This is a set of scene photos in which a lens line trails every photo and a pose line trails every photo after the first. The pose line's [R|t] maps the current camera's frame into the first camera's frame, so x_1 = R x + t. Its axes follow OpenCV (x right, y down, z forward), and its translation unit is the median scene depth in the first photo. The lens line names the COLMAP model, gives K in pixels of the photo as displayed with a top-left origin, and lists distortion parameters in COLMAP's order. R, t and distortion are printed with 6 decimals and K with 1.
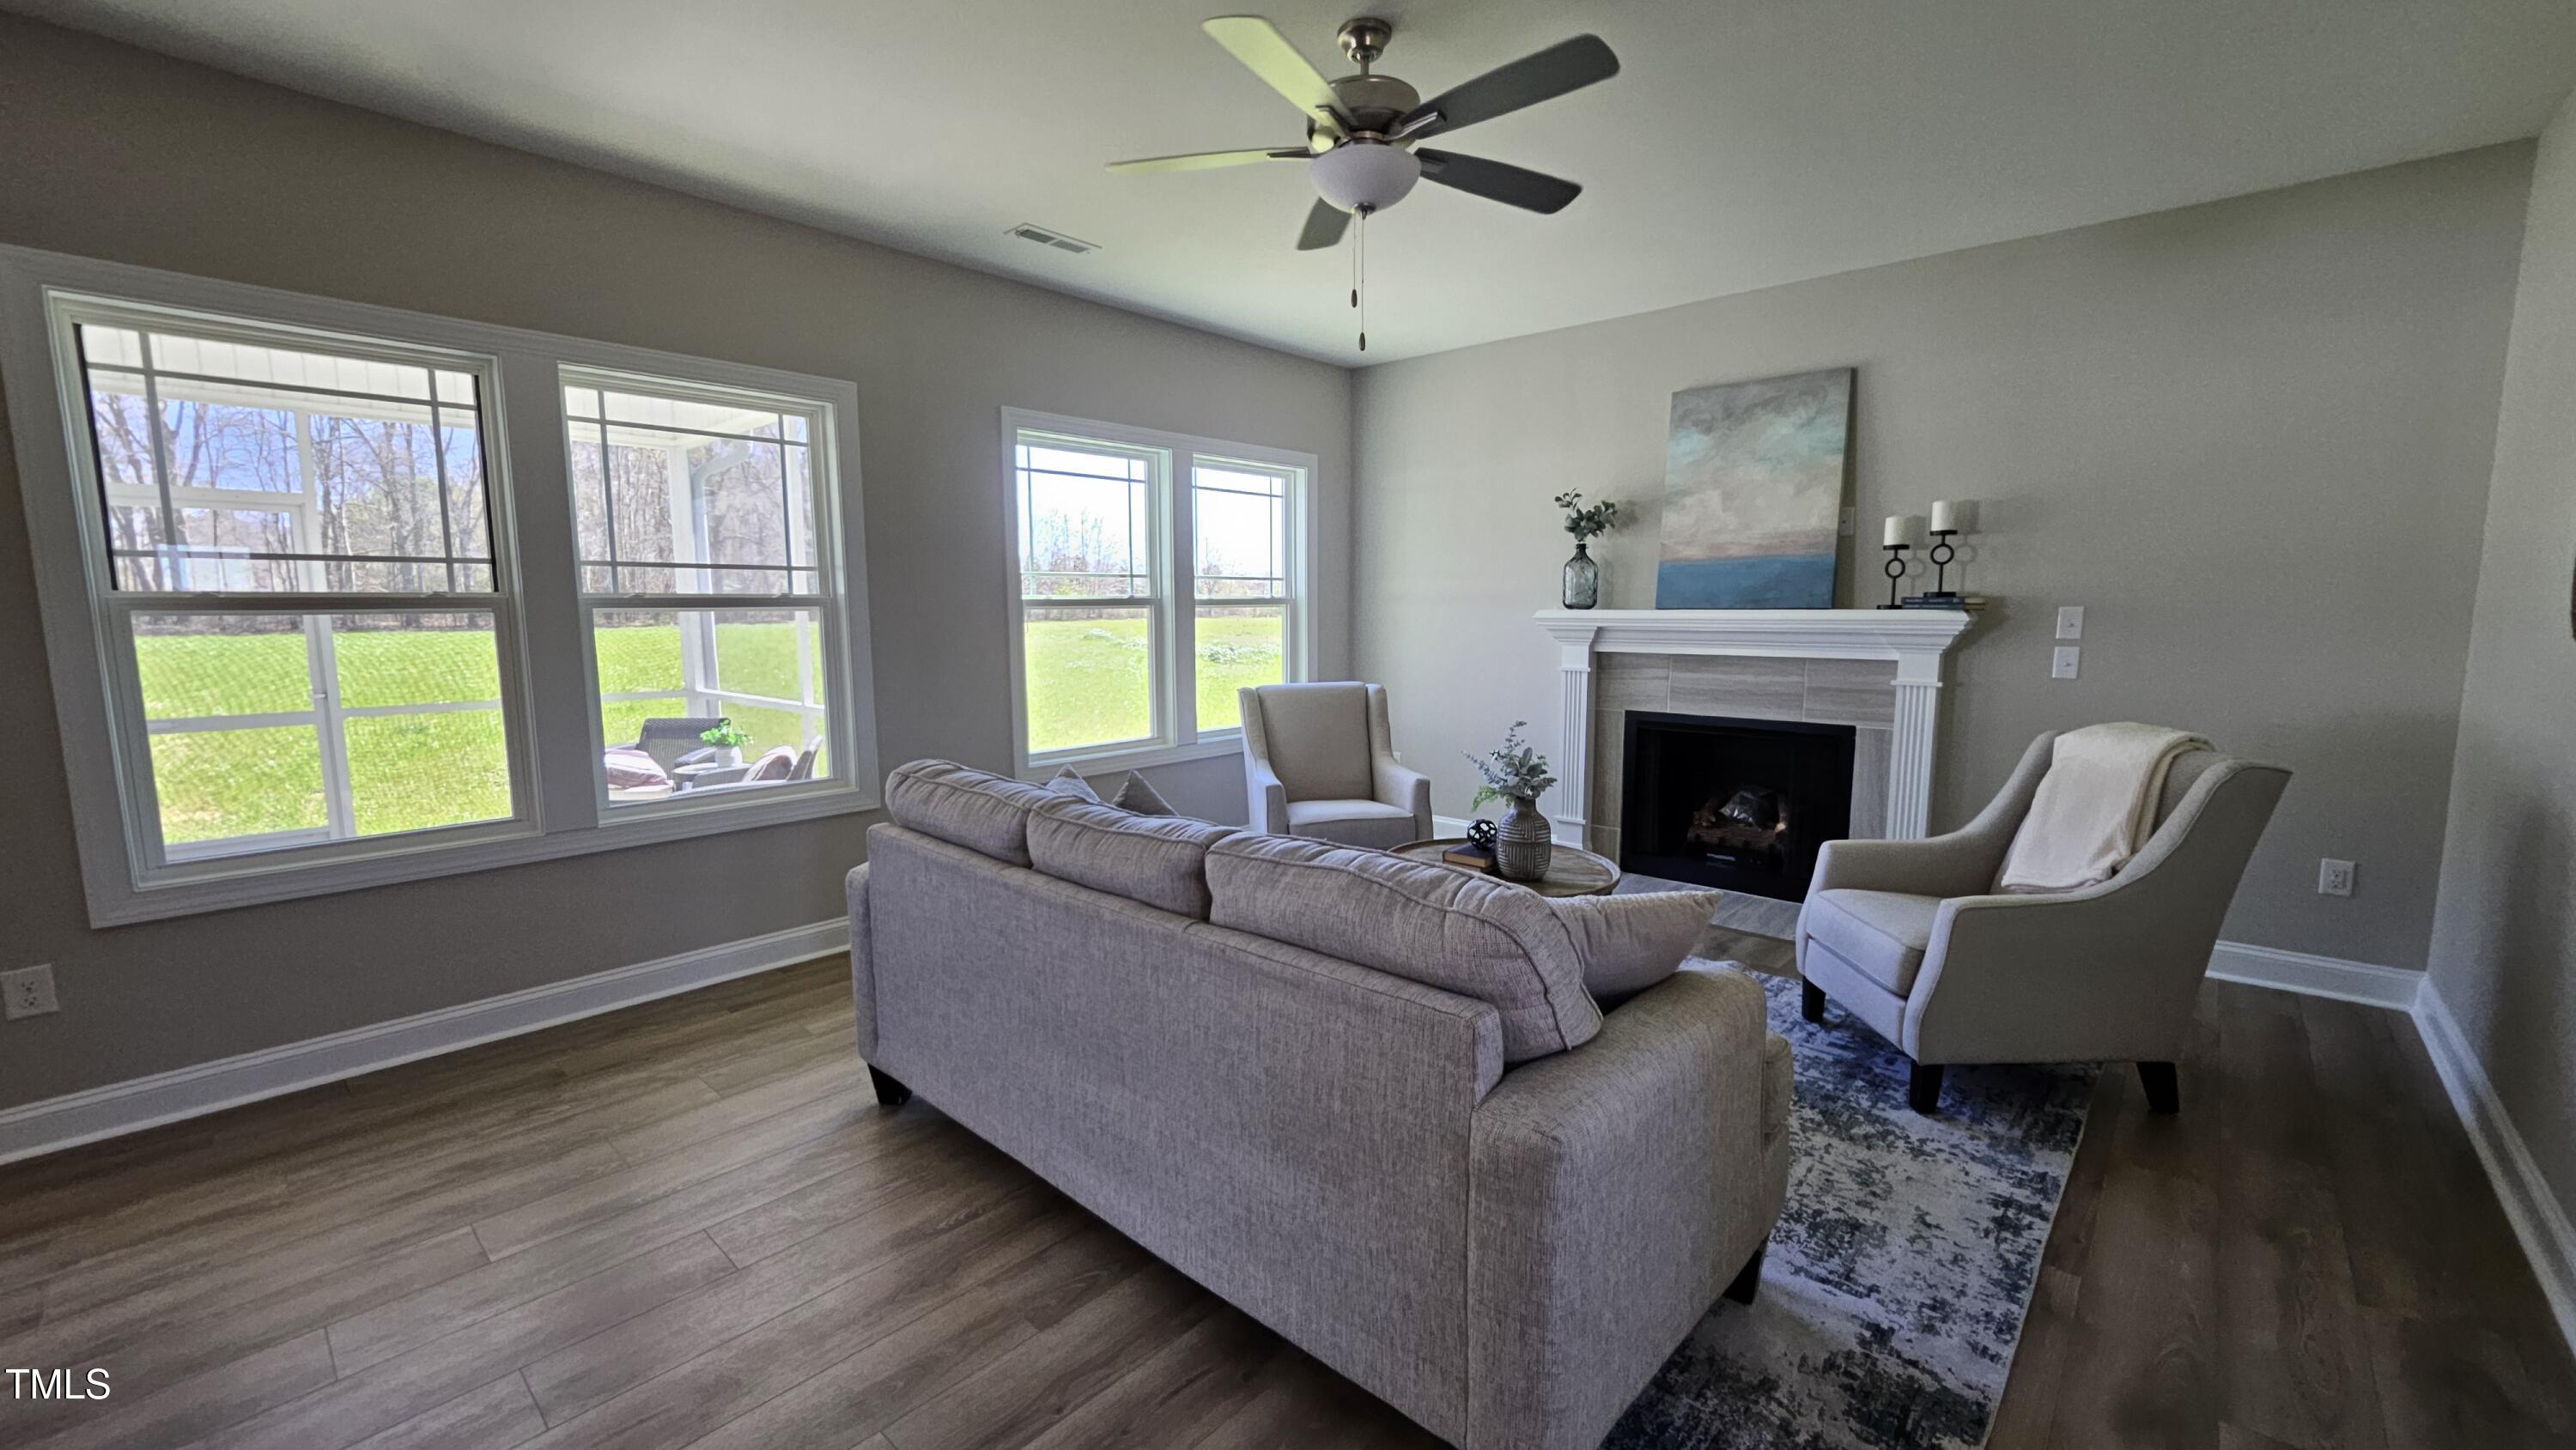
lens RADIAL K [[1009.0, 0, 1288.0], [0, 1009.0, 725.0], [0, 0, 1]] dist [-0.000731, 0.000144]
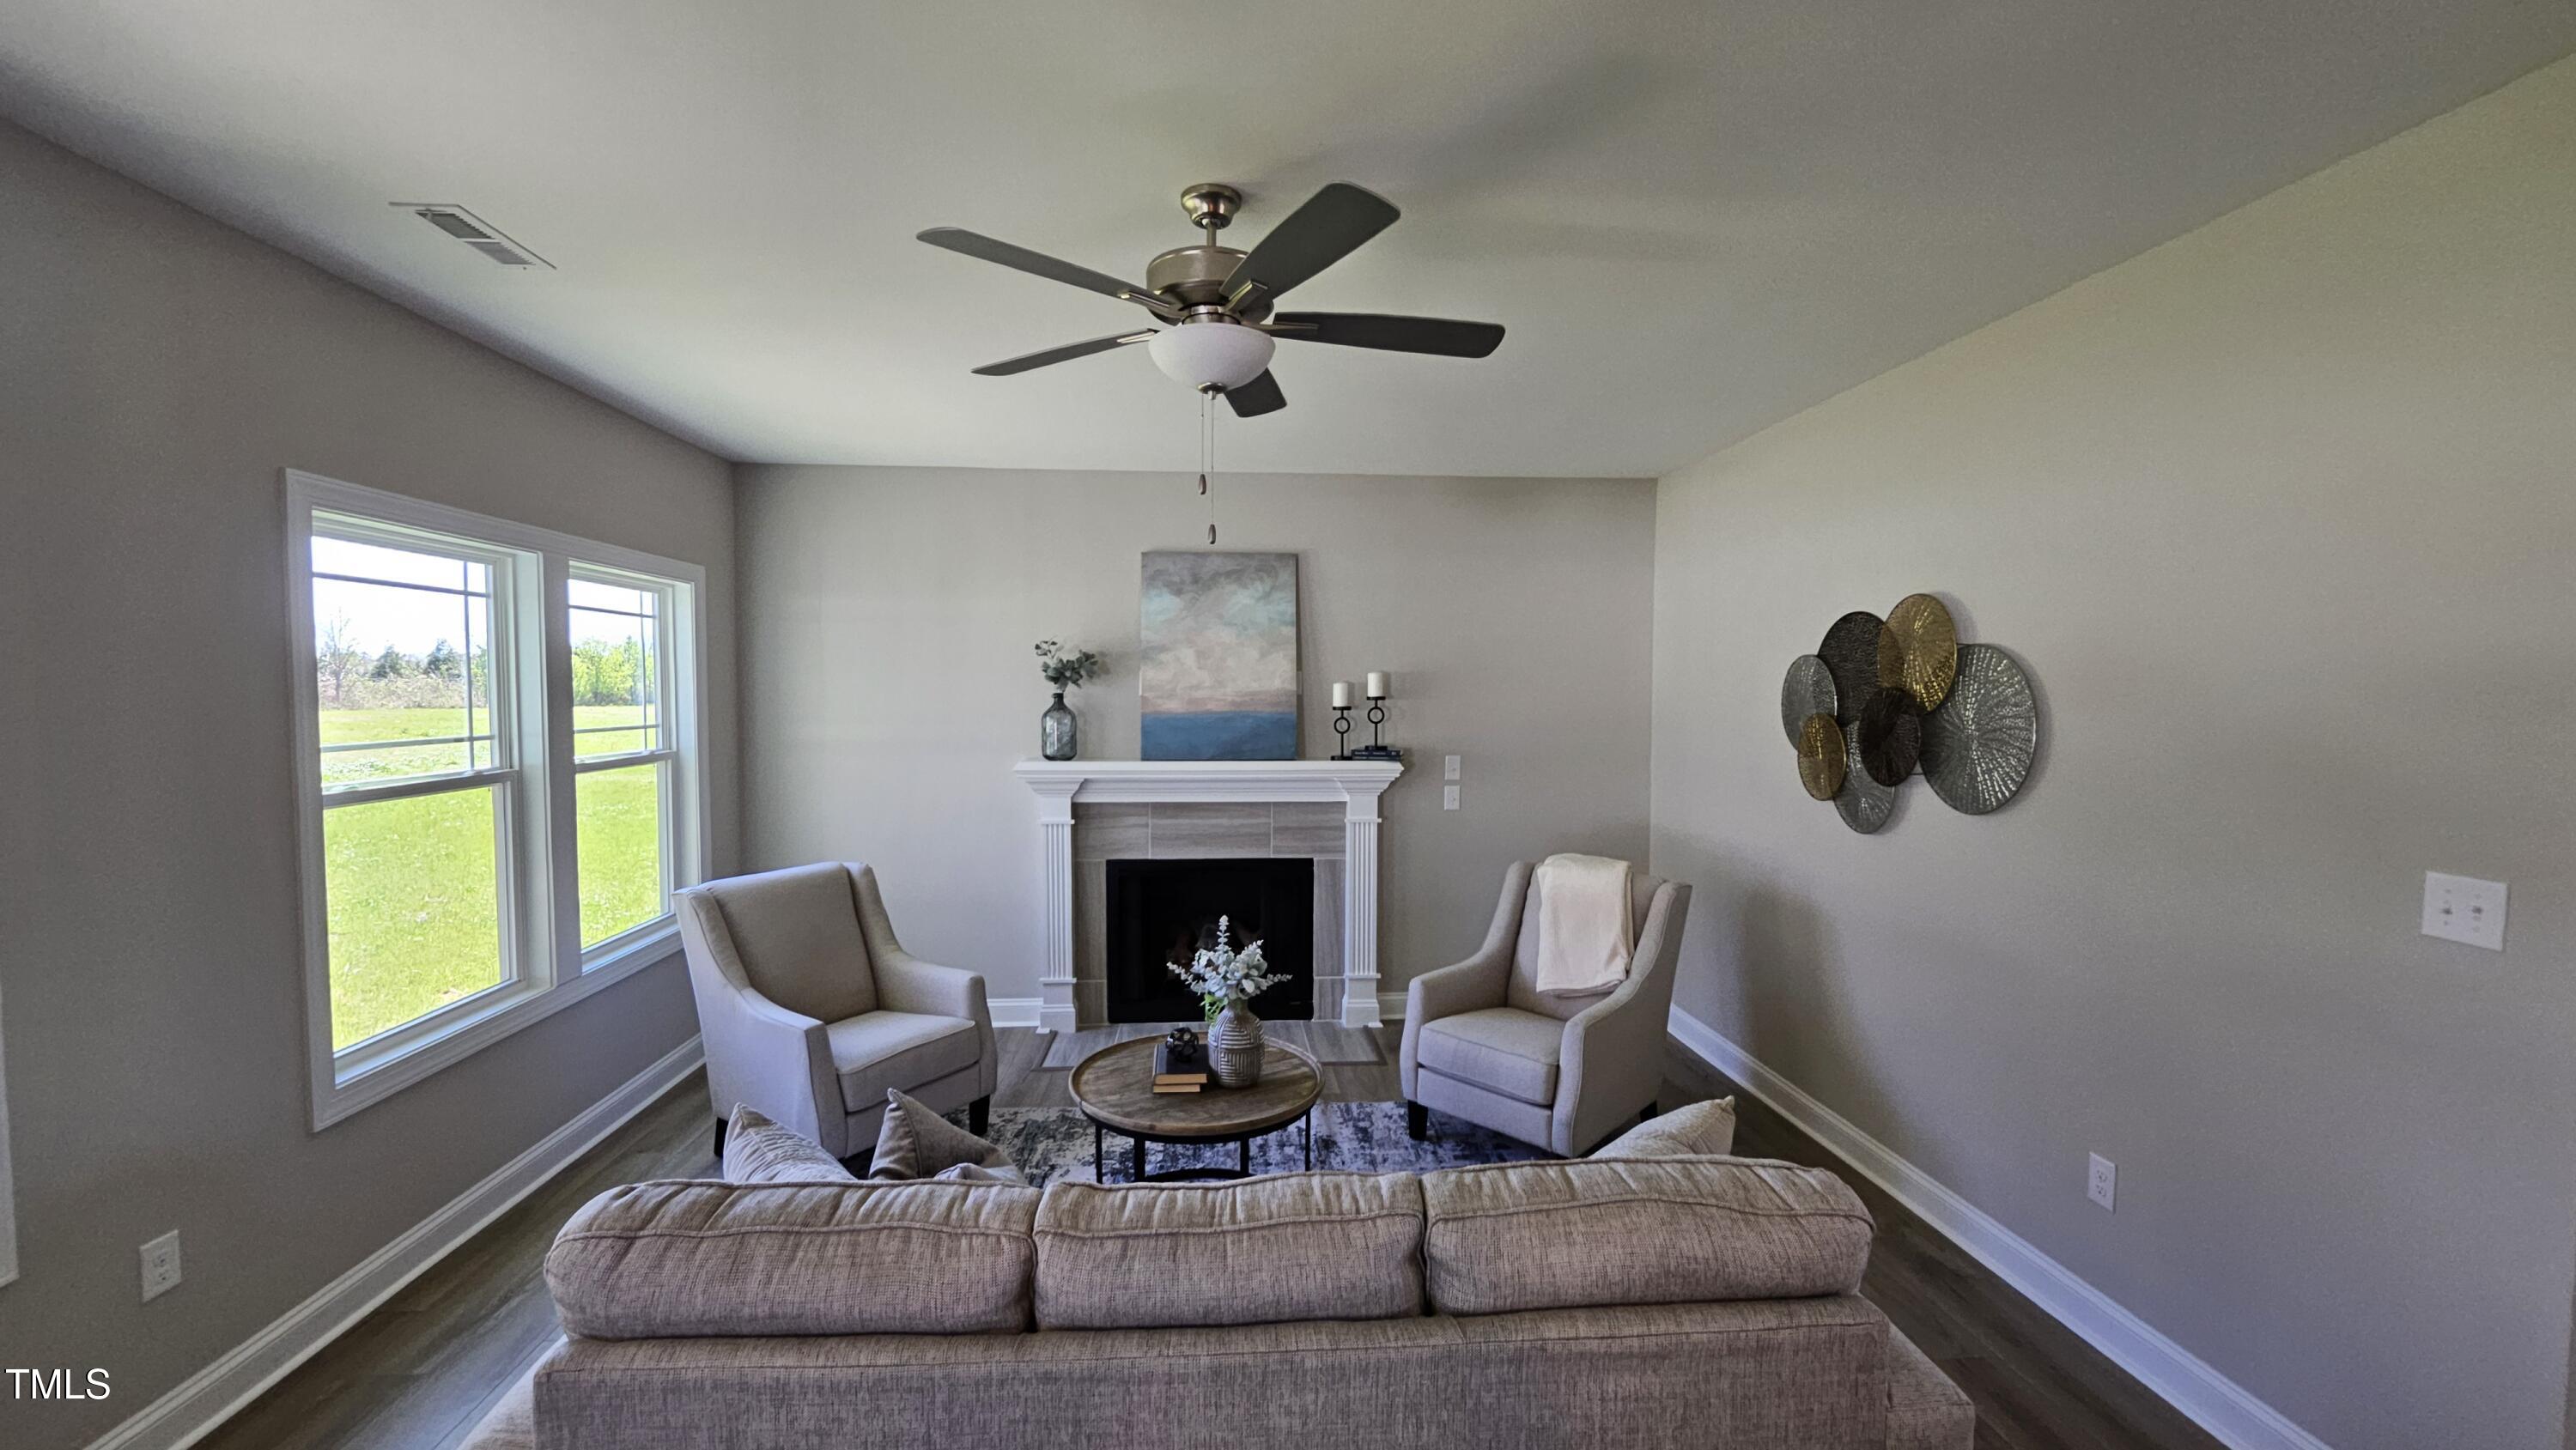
lens RADIAL K [[1011.4, 0, 1264.8], [0, 1011.4, 732.8], [0, 0, 1]] dist [-0.011083, -0.000027]
pose [[0.695841, -0.024996, 0.717761, -0.297284], [0.079430, 0.995942, -0.042321, -0.094667], [-0.713790, 0.086460, 0.695003, 0.212277]]
